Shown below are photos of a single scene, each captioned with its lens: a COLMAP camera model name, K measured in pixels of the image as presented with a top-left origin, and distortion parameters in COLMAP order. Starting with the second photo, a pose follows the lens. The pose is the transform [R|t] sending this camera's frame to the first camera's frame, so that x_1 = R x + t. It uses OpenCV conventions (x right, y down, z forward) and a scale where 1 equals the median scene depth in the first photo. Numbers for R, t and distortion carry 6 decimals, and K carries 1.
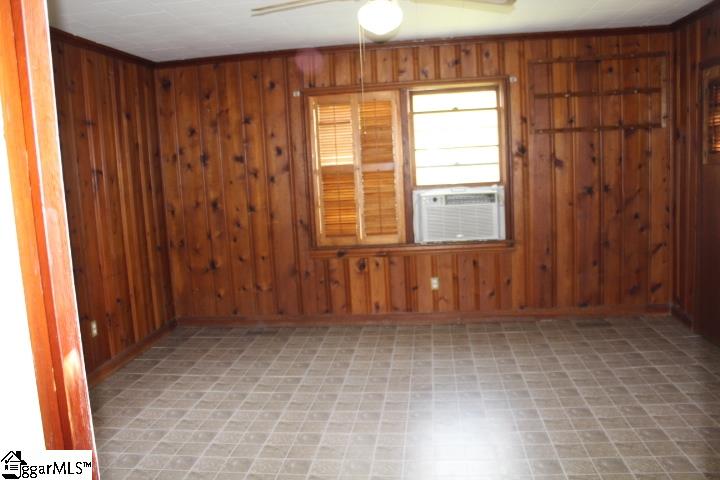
lens RADIAL K [[591.3, 0, 360.0], [0, 591.3, 240.0], [0, 0, 1]] dist [-0.110792, 0.016953]
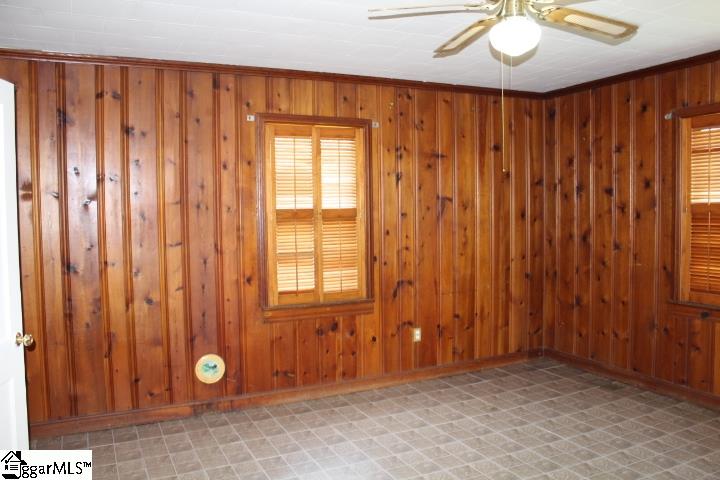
lens RADIAL K [[591.3, 0, 360.0], [0, 591.3, 240.0], [0, 0, 1]] dist [-0.110792, 0.016953]
pose [[0.541040, 0.090681, -0.836093, 0.356144], [-0.121450, 0.992173, 0.029019, -0.042840], [0.832181, 0.085843, 0.547819, 0.197998]]
